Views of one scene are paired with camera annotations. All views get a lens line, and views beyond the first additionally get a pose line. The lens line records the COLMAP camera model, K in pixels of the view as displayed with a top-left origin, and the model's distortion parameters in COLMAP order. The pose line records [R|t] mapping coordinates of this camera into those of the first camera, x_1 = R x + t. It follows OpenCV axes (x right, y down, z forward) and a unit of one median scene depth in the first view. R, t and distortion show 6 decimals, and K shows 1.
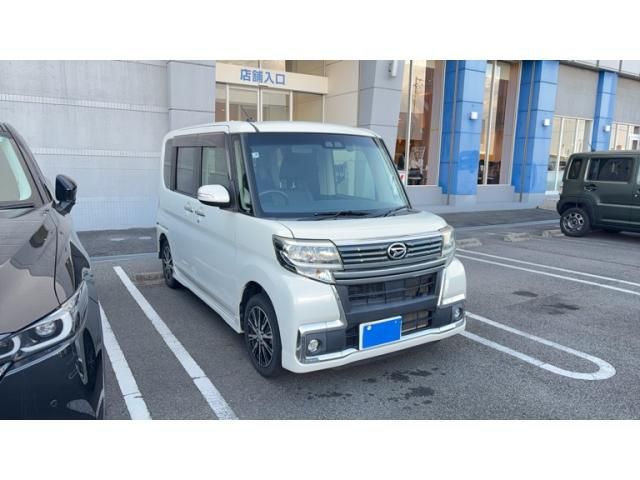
lens RADIAL K [[441.5, 0, 320.0], [0, 441.5, 240.0], [0, 0, 1]] dist [-0.000965, -0.002207]
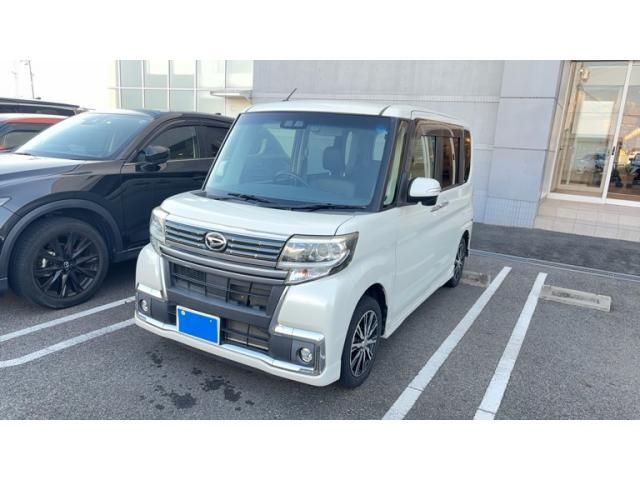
lens RADIAL K [[441.5, 0, 320.0], [0, 441.5, 240.0], [0, 0, 1]] dist [-0.000965, -0.002207]
pose [[0.513611, 0.196521, -0.835215, 0.953662], [-0.191576, 0.975109, 0.111629, -0.109478], [0.836363, 0.102673, 0.538475, 0.660432]]
